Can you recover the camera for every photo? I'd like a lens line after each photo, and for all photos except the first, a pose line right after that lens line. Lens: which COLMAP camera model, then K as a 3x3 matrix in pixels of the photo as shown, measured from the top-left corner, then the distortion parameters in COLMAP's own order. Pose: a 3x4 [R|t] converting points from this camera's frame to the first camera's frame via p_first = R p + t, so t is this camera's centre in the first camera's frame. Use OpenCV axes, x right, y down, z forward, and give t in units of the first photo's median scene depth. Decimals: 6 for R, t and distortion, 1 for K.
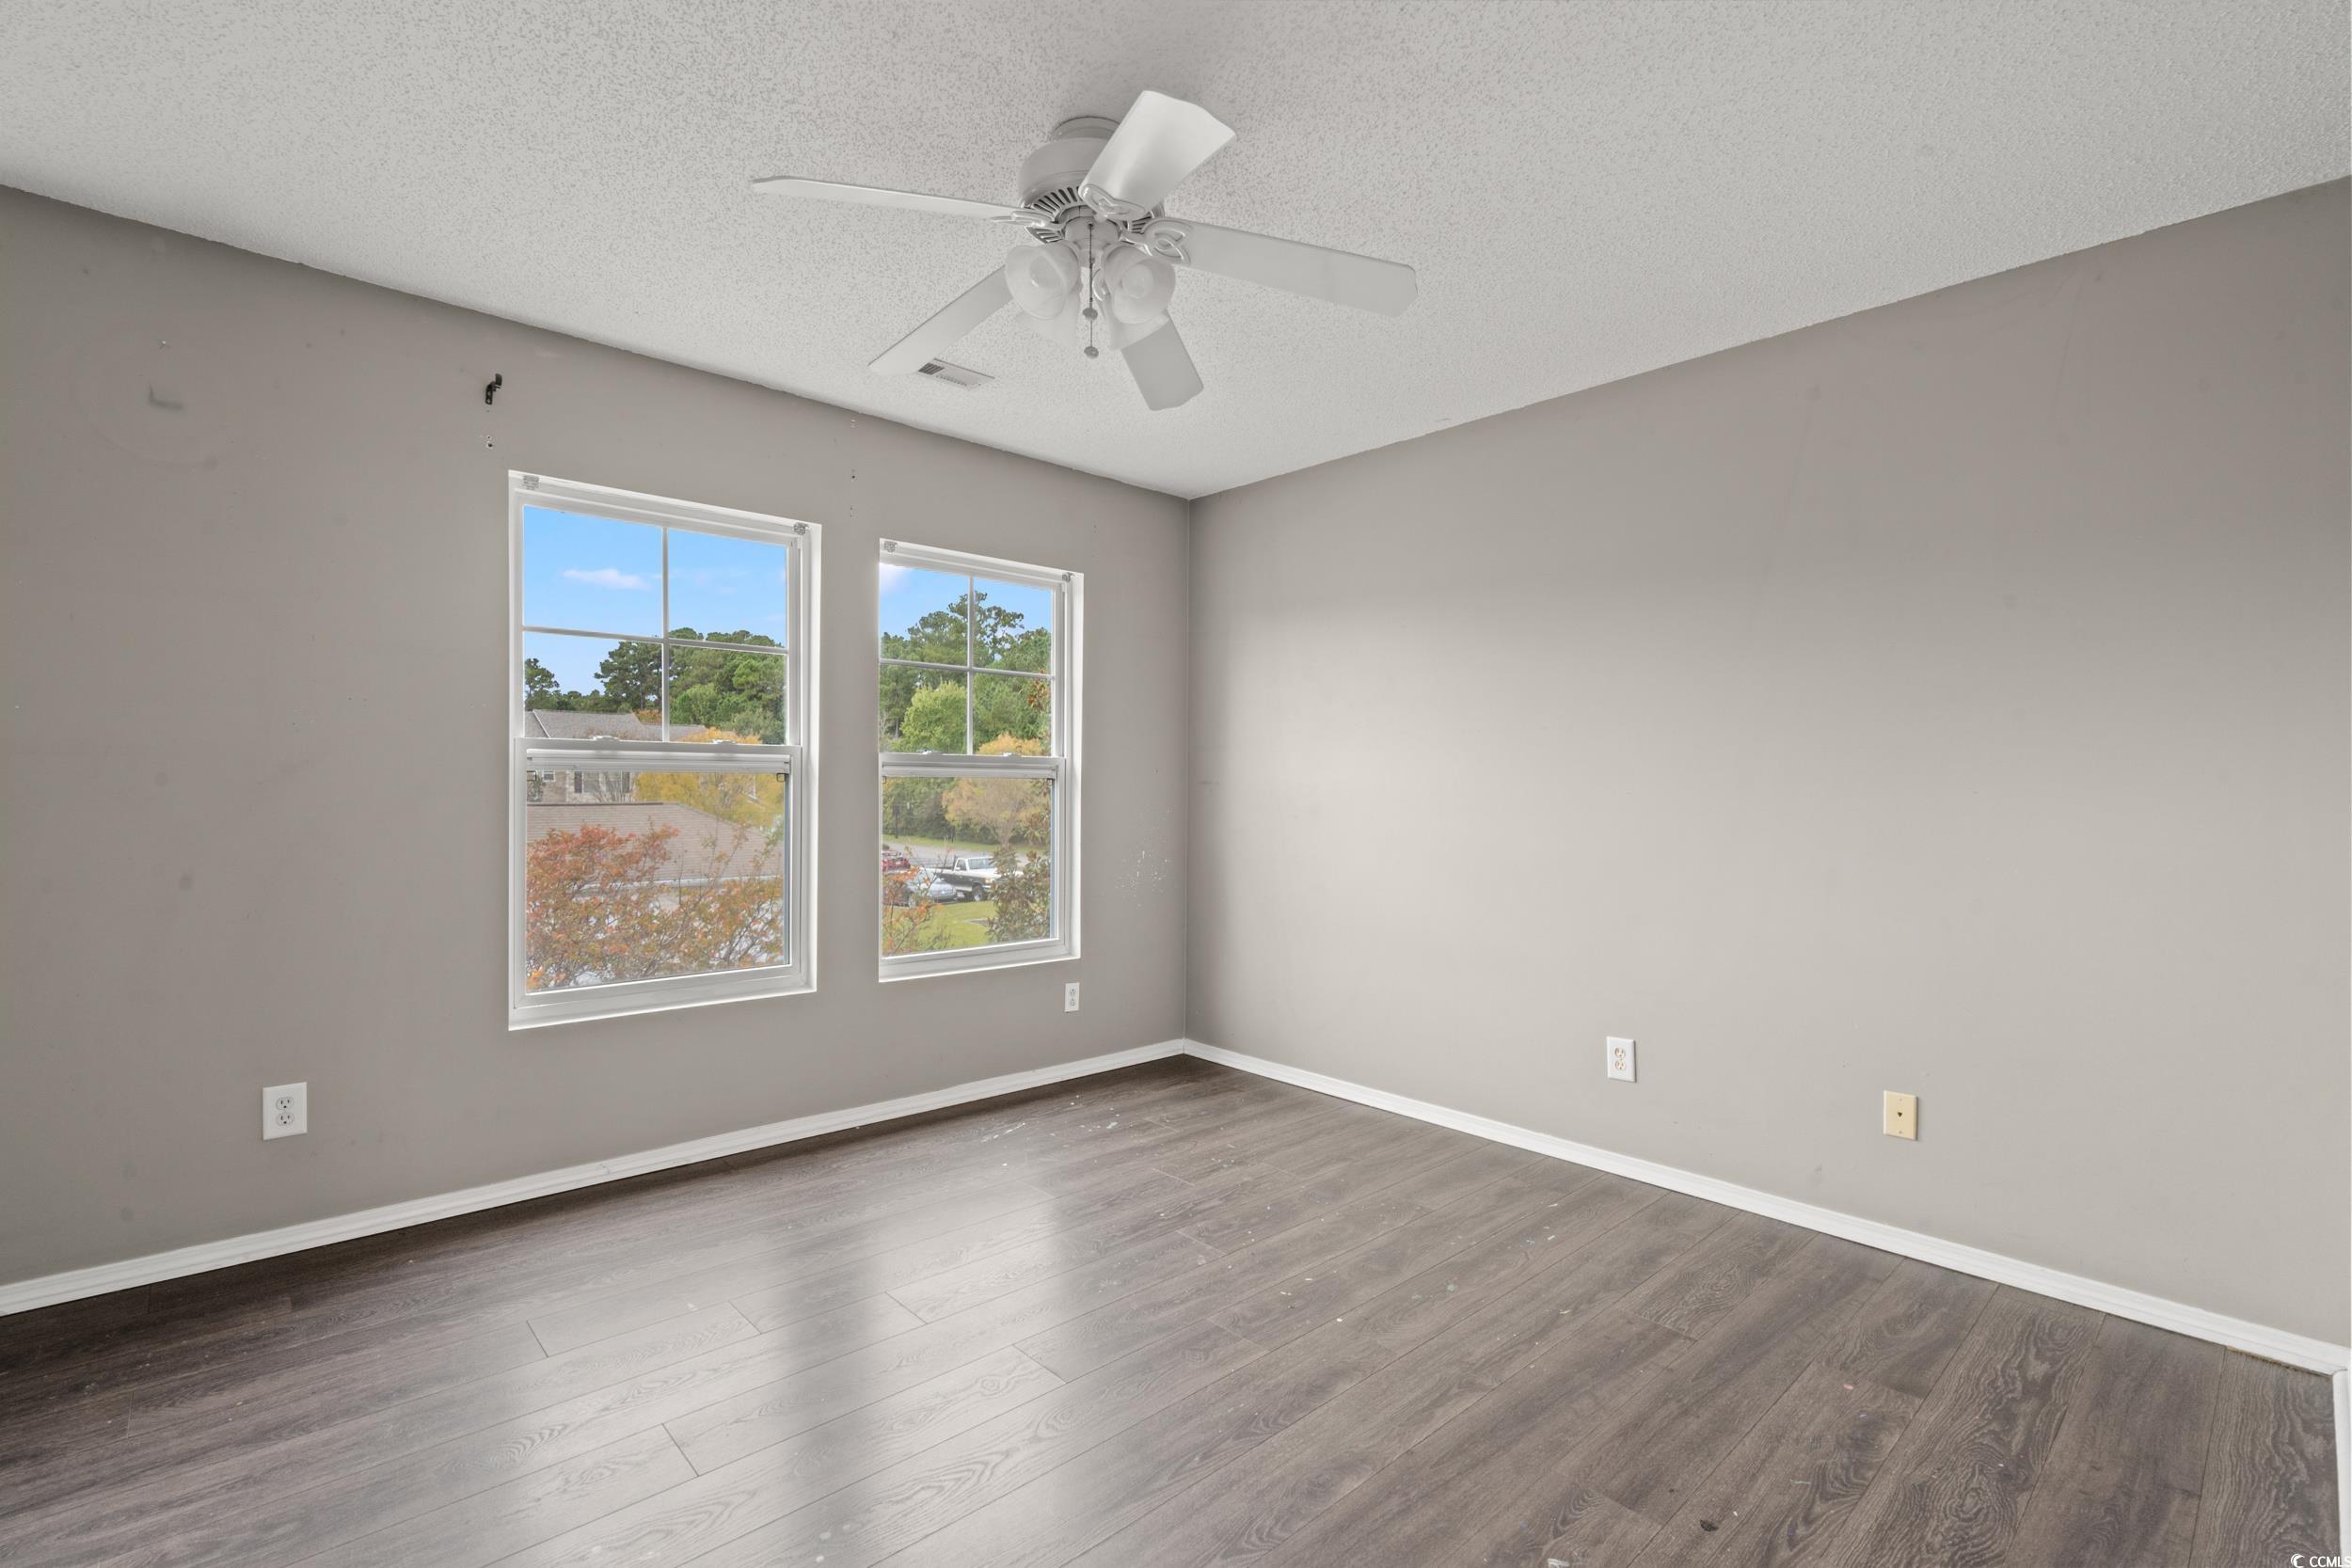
lens RADIAL K [[1063.2, 0, 1174.8], [0, 1063.2, 792.0], [0, 0, 1]] dist [-0.005634, 0.000803]
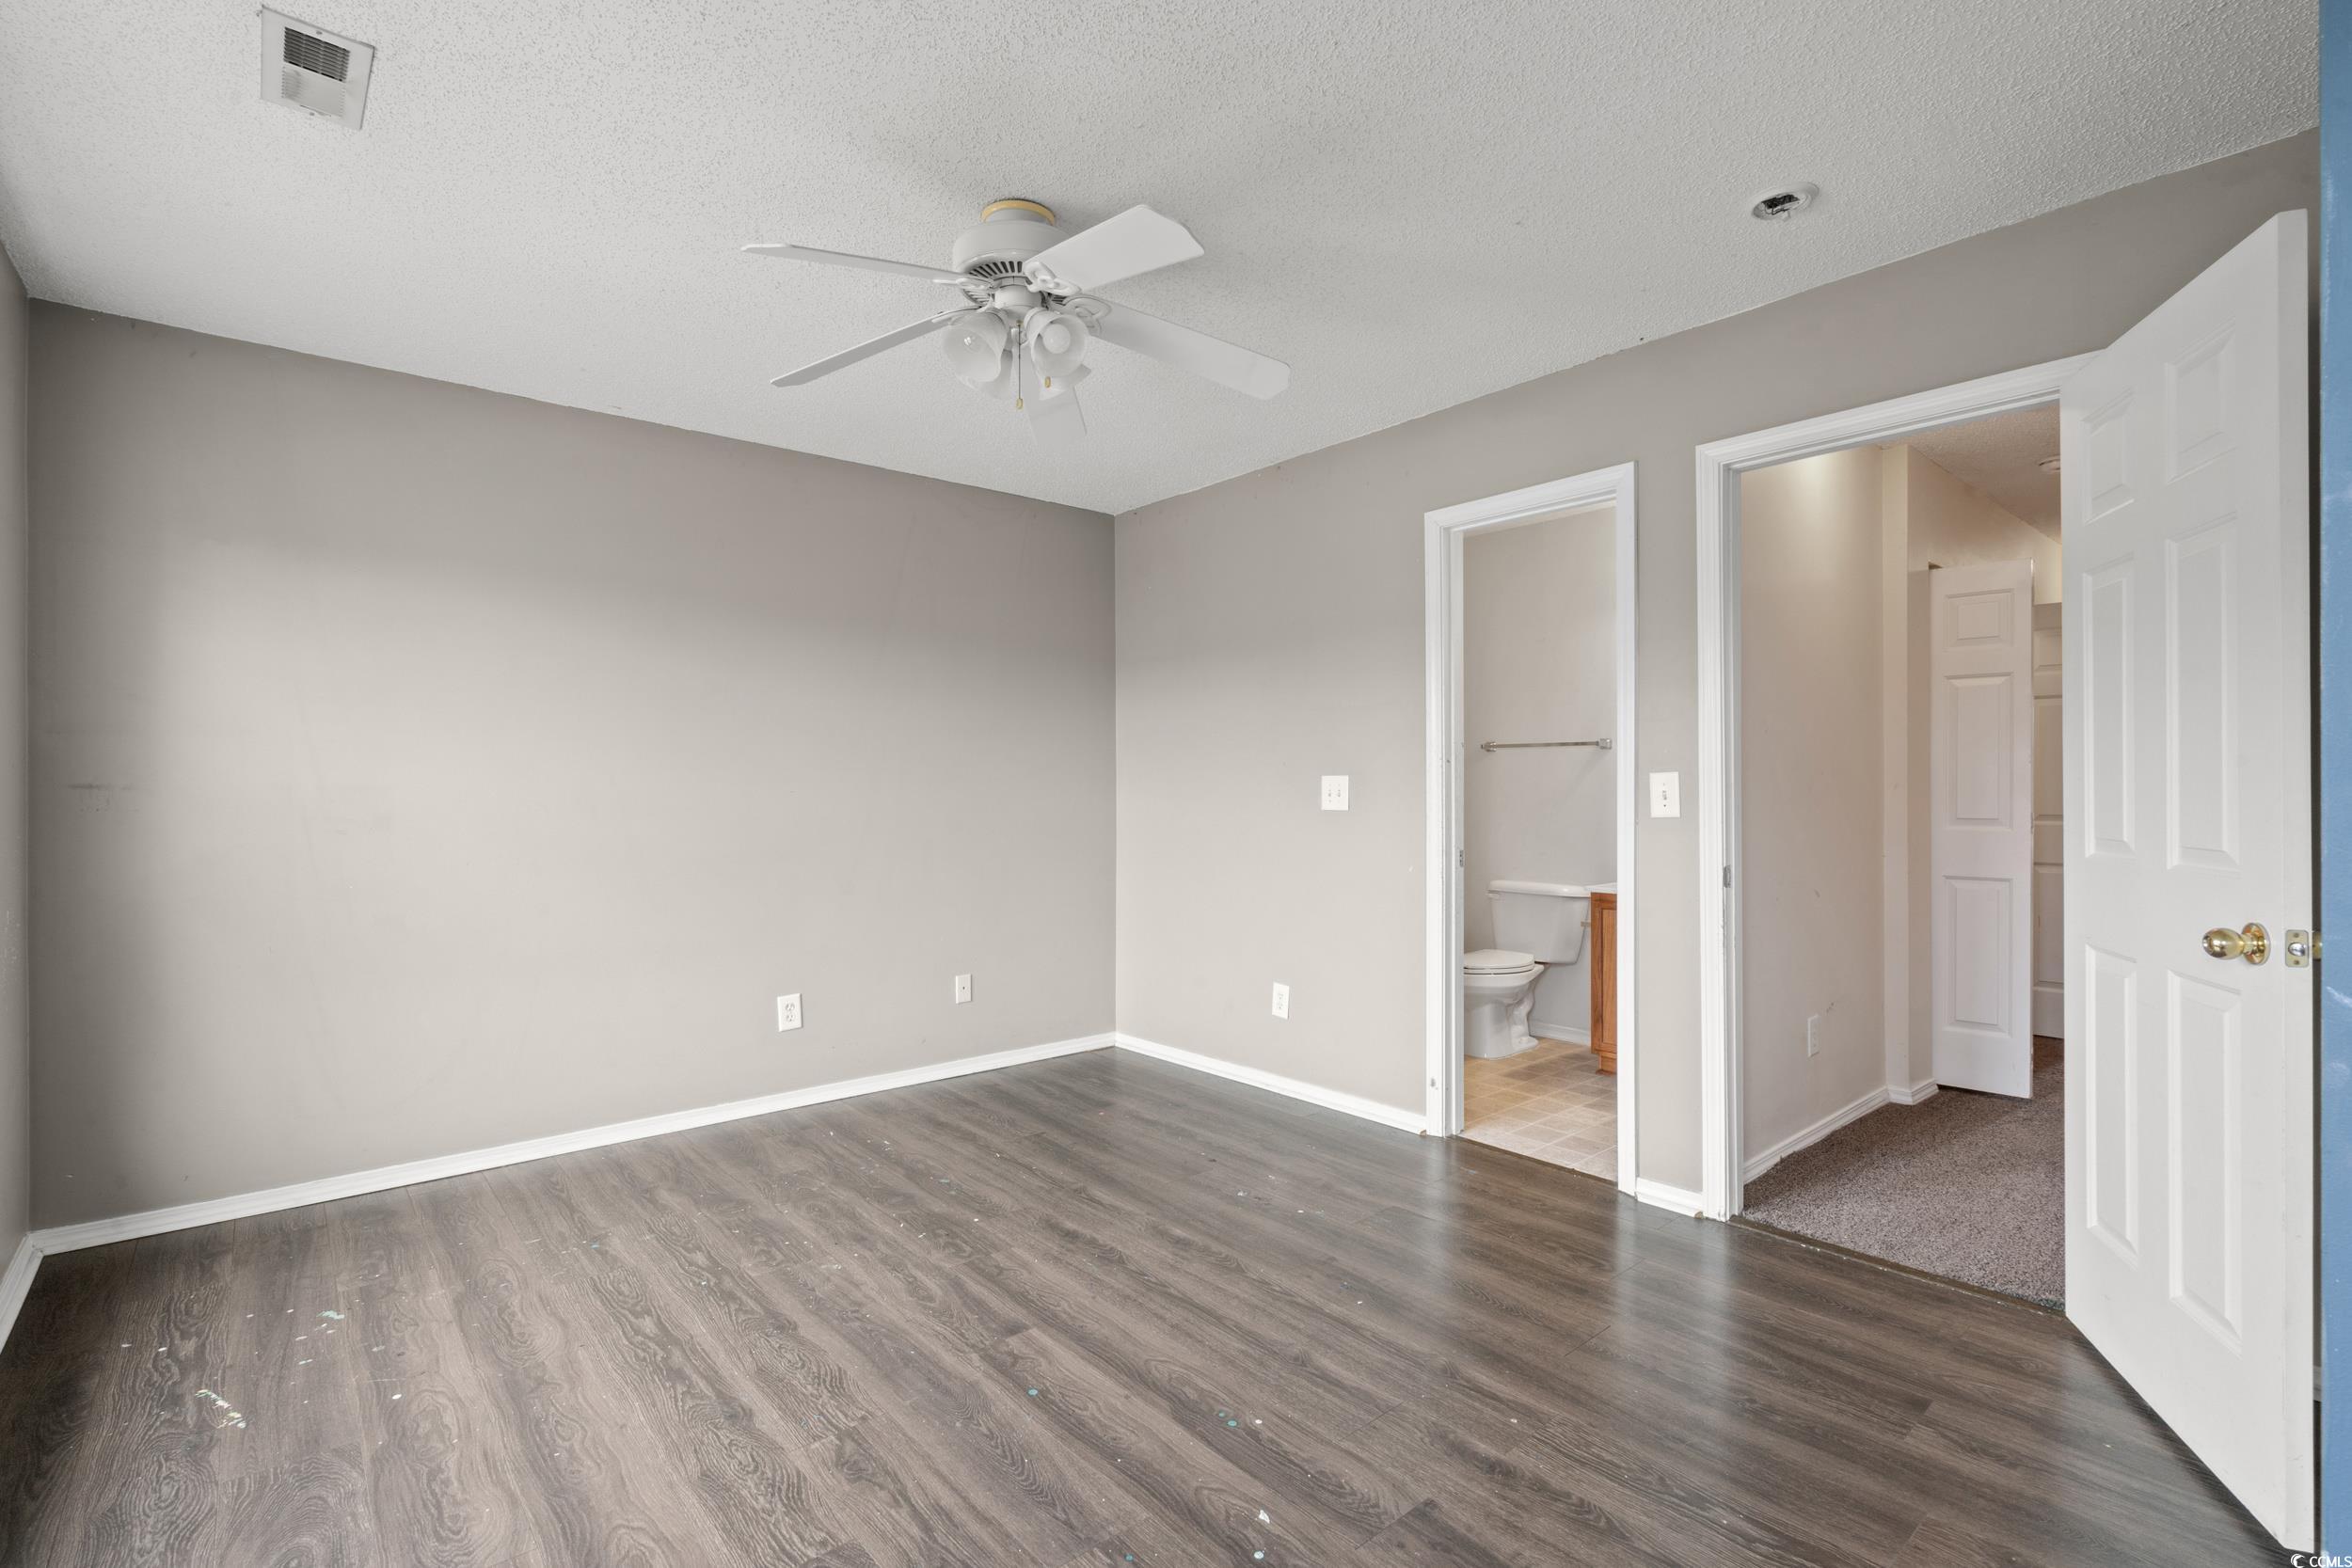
lens RADIAL K [[1063.2, 0, 1173.8], [0, 1063.2, 778.1], [0, 0, 1]] dist [-0.005634, 0.000803]
pose [[0.043505, -0.000203, 0.999053, -0.830326], [0.012789, 0.999918, -0.000354, -0.009117], [-0.998971, 0.012792, 0.043504, 0.553815]]
